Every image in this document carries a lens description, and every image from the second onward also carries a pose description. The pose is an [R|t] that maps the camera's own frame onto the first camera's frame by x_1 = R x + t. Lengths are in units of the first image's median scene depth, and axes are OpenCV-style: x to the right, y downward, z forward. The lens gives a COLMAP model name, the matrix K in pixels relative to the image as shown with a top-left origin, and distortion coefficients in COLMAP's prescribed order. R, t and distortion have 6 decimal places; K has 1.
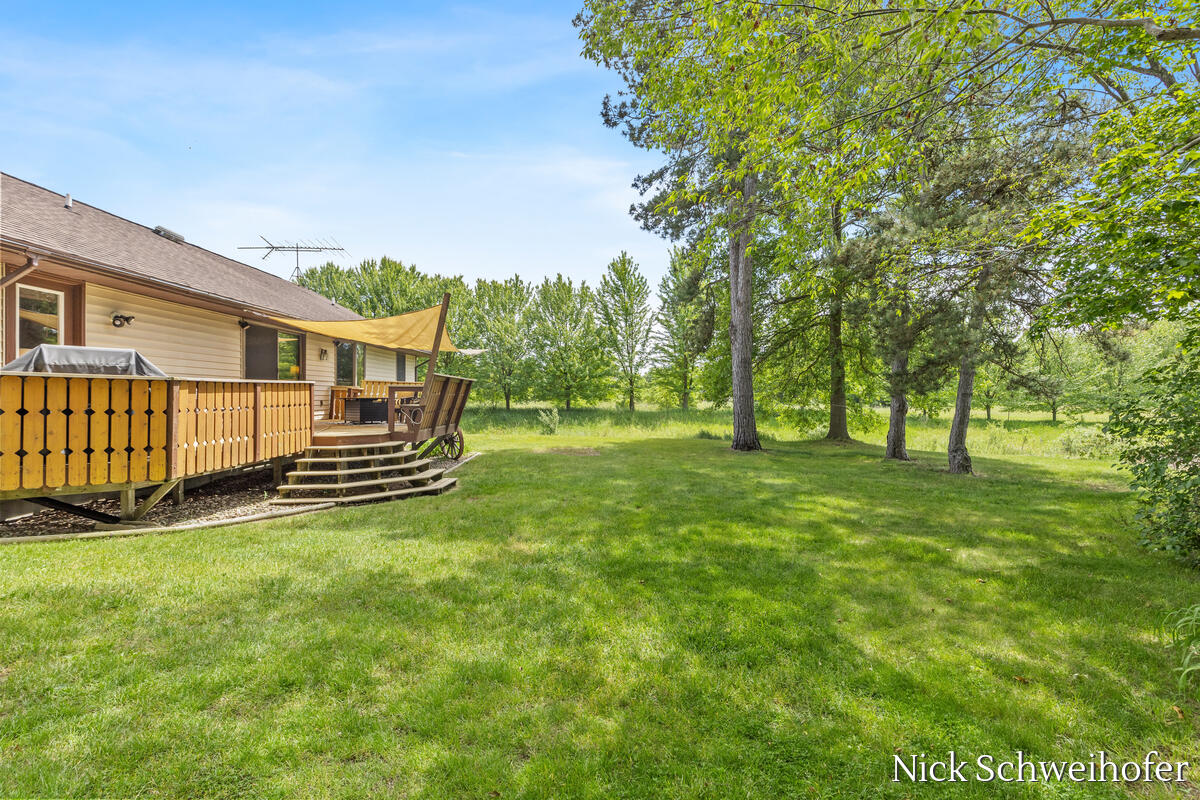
lens RADIAL K [[573.5, 0, 600.0], [0, 573.5, 400.0], [0, 0, 1]] dist [-0.000663, -0.000075]
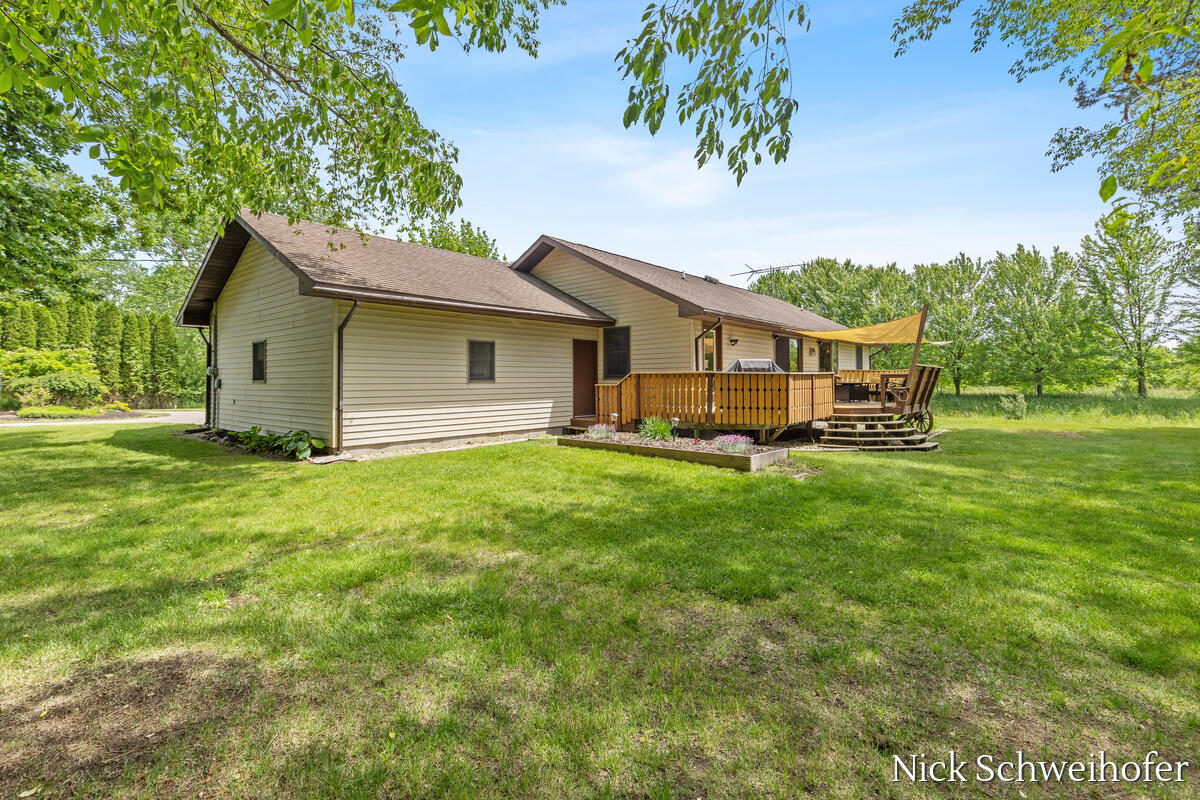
lens RADIAL K [[547.2, 0, 598.9], [0, 547.2, 367.7], [0, 0, 1]] dist [0.000566, -0.000069]
pose [[0.744423, -0.027523, -0.667141, 0.003476], [0.005048, 0.999354, -0.035595, 0.000933], [0.667689, 0.023130, 0.744081, -0.107613]]
